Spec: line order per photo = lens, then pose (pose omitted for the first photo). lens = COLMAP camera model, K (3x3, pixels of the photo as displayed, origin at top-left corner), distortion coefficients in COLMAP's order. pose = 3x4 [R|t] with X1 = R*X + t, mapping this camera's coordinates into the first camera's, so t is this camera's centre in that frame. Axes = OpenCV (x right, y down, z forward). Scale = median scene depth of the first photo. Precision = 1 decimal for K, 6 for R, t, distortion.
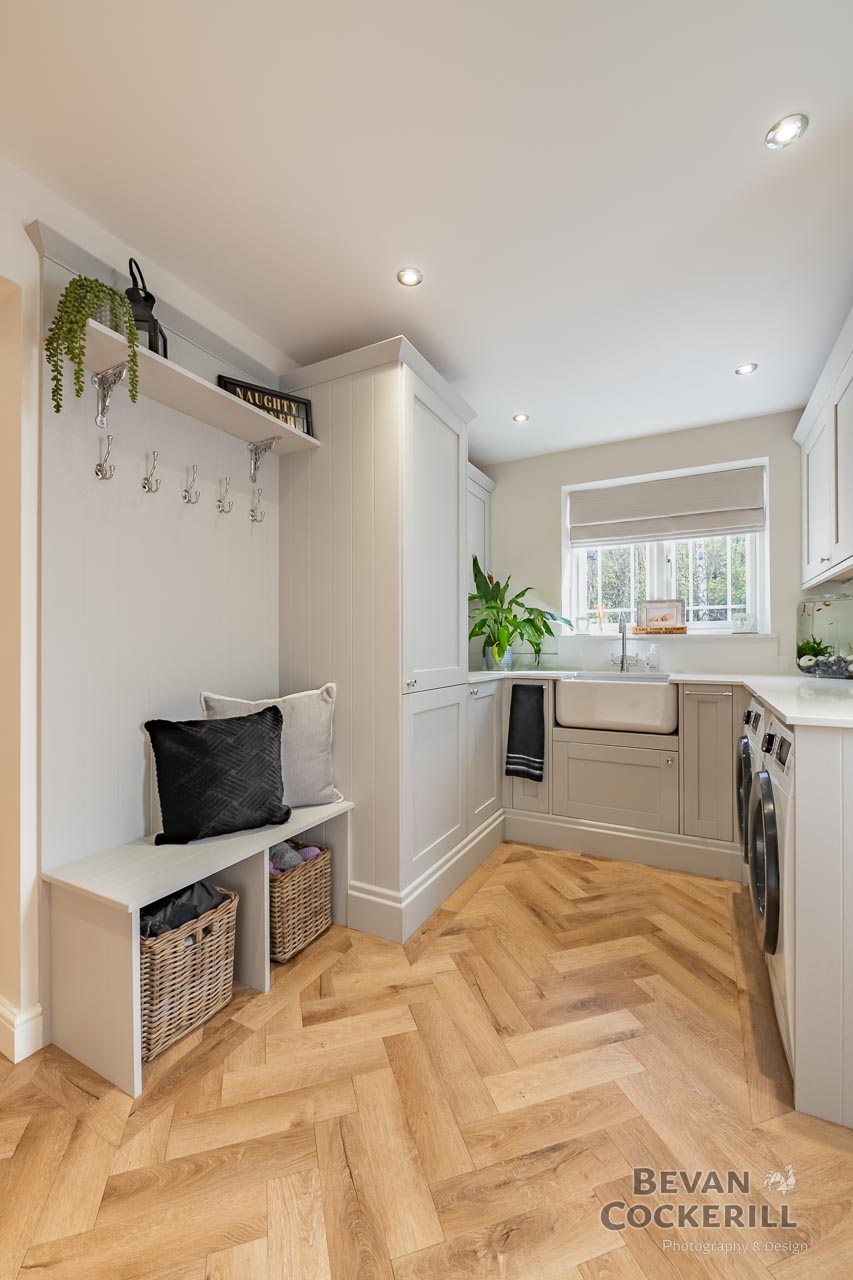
lens RADIAL K [[505.2, 0, 422.1], [0, 505.2, 638.0], [0, 0, 1]] dist [0.000274, -0.003478]
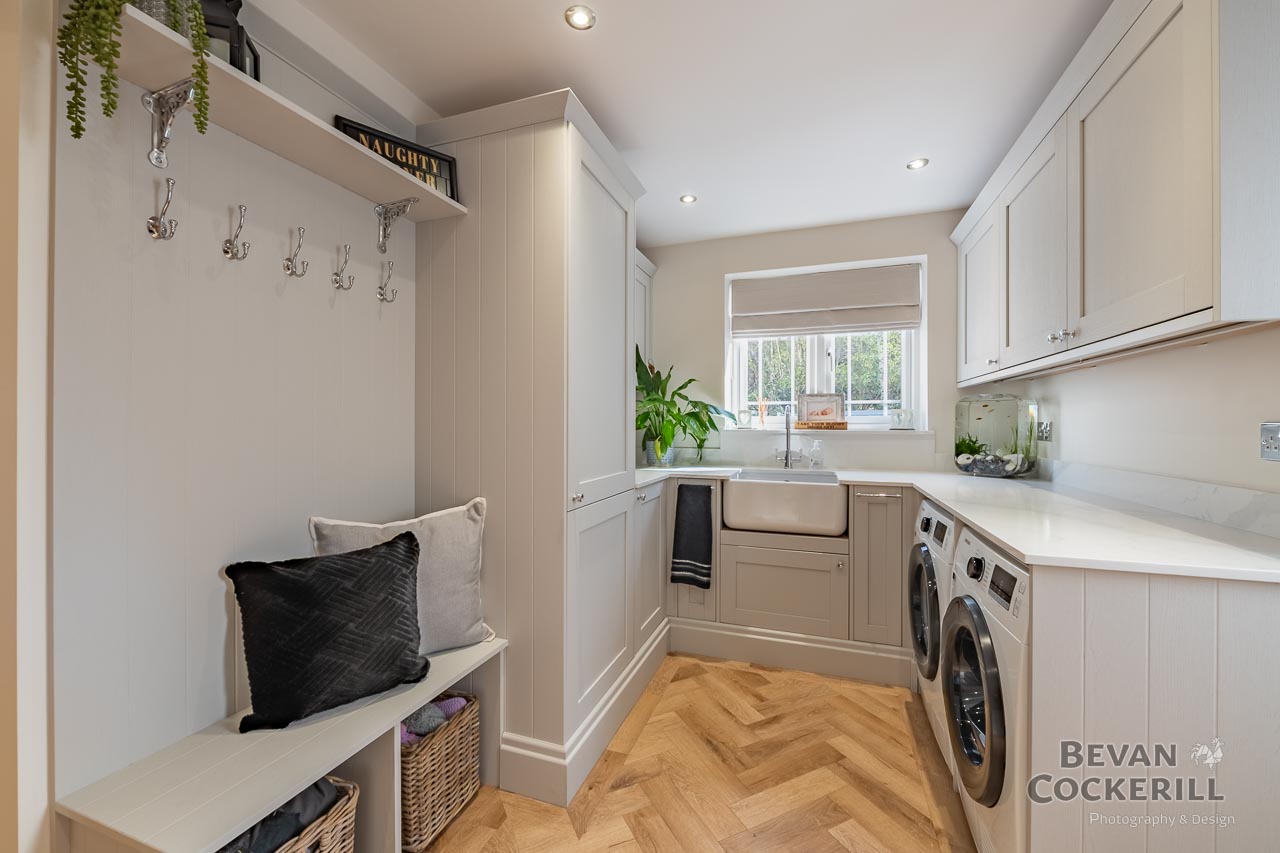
lens RADIAL K [[505.2, 0, 641.2], [0, 505.2, 425.3], [0, 0, 1]] dist [0.000274, -0.003478]
pose [[0.989899, 0.005421, 0.141672, -0.036710], [-0.006952, 0.999923, 0.010314, -0.044225], [-0.141605, -0.011195, 0.989860, 0.139334]]
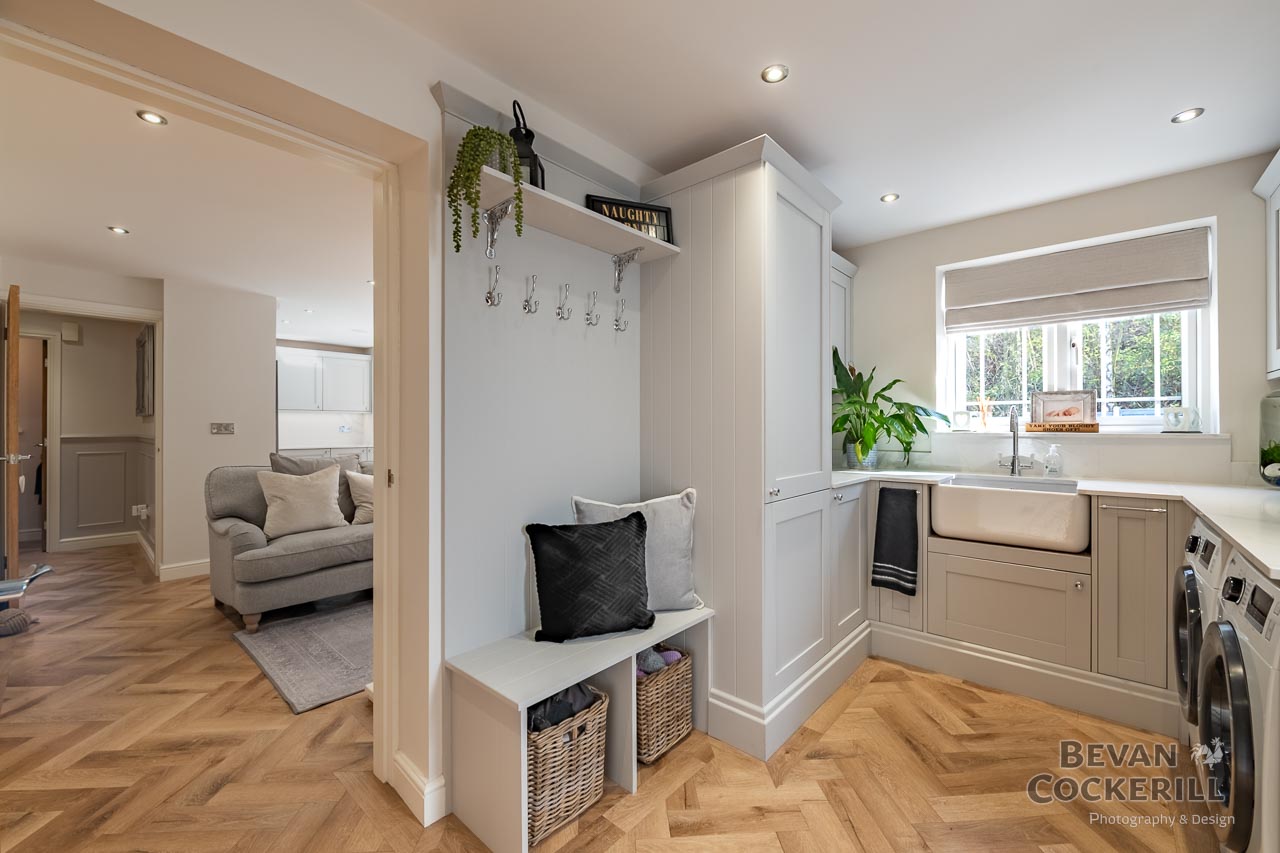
lens RADIAL K [[505.2, 0, 650.1], [0, 505.2, 423.3], [0, 0, 1]] dist [0.000274, -0.003478]
pose [[0.973487, 0.001765, -0.228738, -0.032066], [-0.001143, 0.999995, 0.002851, -0.046006], [0.228741, -0.002514, 0.973484, 0.002610]]
